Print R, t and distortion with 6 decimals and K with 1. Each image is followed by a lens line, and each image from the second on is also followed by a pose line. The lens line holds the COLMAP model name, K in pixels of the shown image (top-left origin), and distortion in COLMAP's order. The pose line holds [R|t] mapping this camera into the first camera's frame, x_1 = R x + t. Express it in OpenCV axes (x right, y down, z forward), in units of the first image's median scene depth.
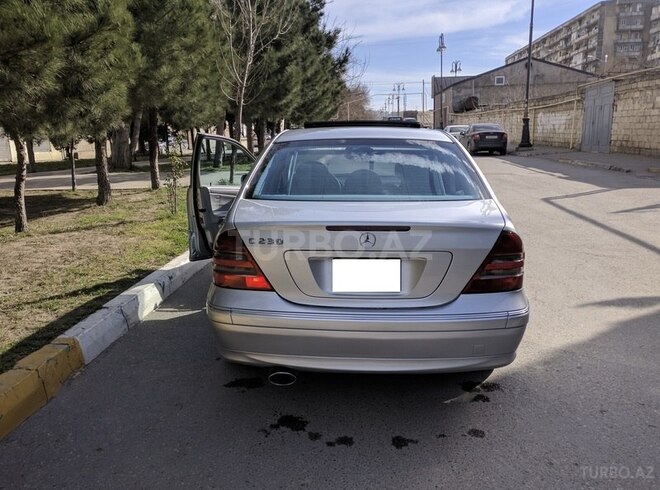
lens RADIAL K [[597.2, 0, 329.8], [0, 597.2, 245.6], [0, 0, 1]] dist [0.064246, 0.012238]
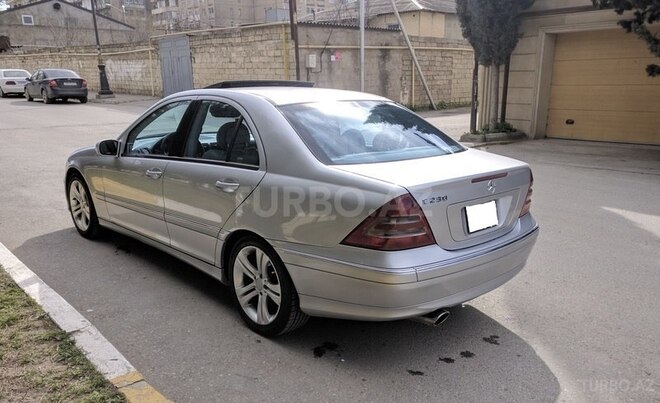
lens RADIAL K [[588.1, 0, 329.9], [0, 588.1, 201.0], [0, 0, 1]] dist [0.076593, 0.015126]
pose [[0.676091, -0.147270, 0.721950, -0.163820], [0.131127, 0.988230, 0.078790, -0.018614], [-0.725056, 0.041398, 0.687445, 0.061254]]
